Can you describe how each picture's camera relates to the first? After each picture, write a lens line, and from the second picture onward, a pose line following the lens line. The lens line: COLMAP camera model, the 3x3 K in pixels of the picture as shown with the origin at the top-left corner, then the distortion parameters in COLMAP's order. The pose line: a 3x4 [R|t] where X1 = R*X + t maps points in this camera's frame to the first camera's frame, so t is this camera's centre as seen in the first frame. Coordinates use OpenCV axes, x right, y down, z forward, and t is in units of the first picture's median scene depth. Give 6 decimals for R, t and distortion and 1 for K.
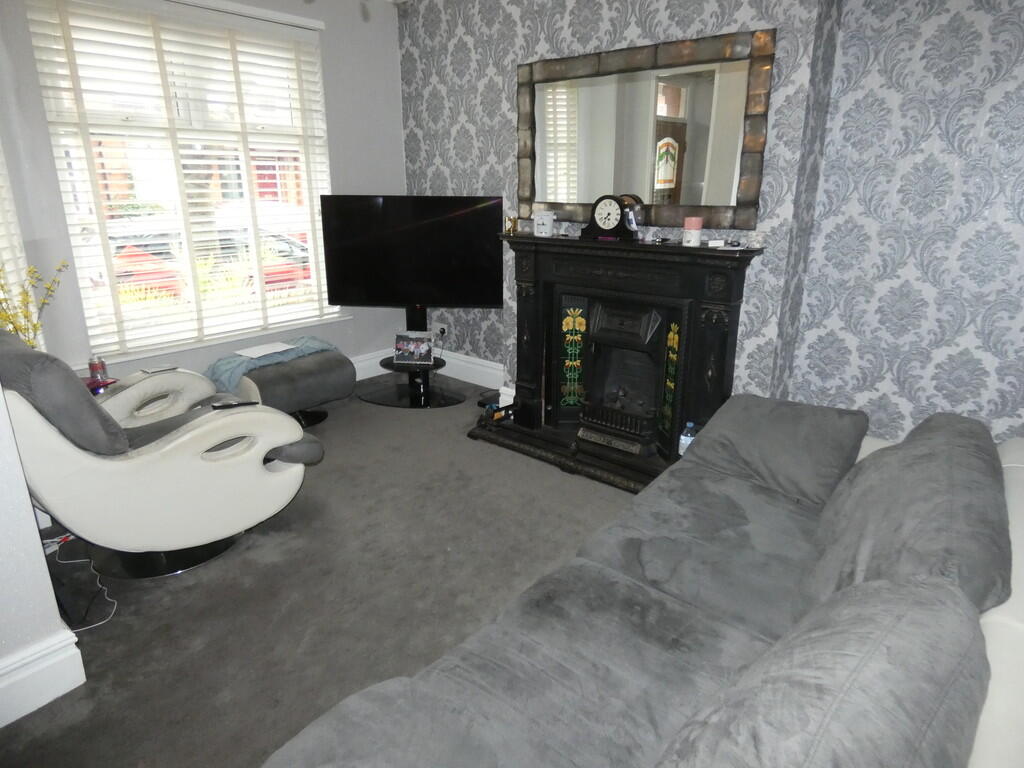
lens RADIAL K [[603.6, 0, 514.4], [0, 603.6, 365.1], [0, 0, 1]] dist [0.000237, -0.003549]
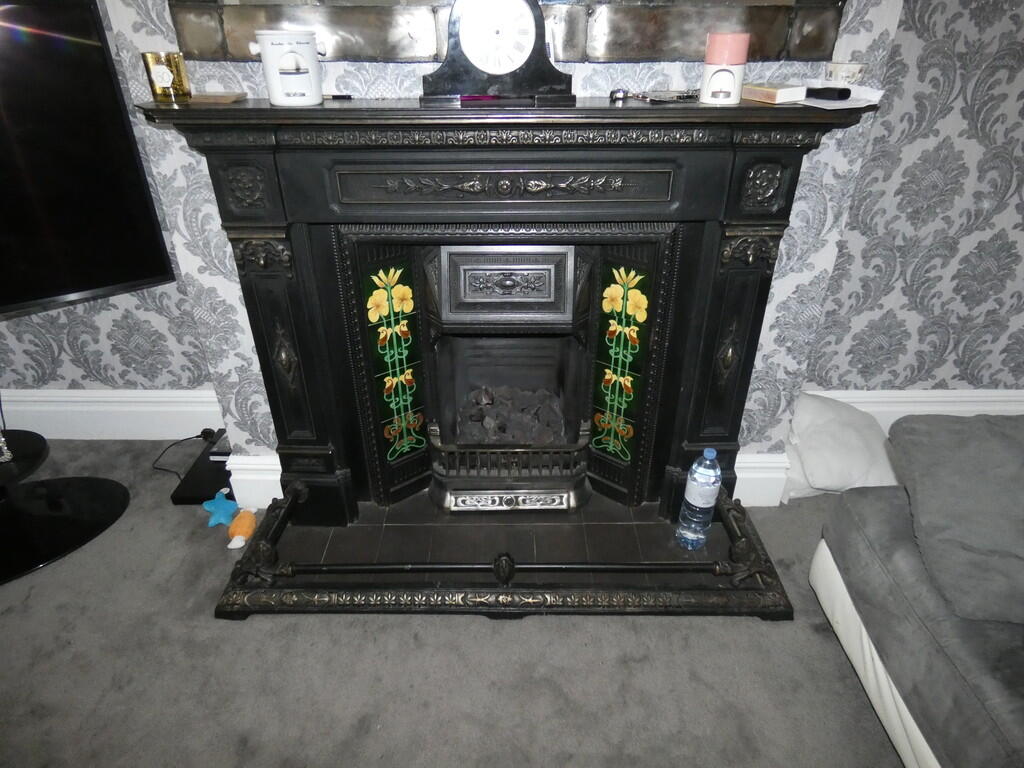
lens RADIAL K [[603.6, 0, 514.4], [0, 603.6, 365.1], [0, 0, 1]] dist [0.000237, -0.003549]
pose [[0.762123, -0.317383, 0.564302, -0.103058], [0.184805, 0.941981, 0.280212, -0.133734], [-0.620496, -0.109270, 0.776559, 0.576454]]
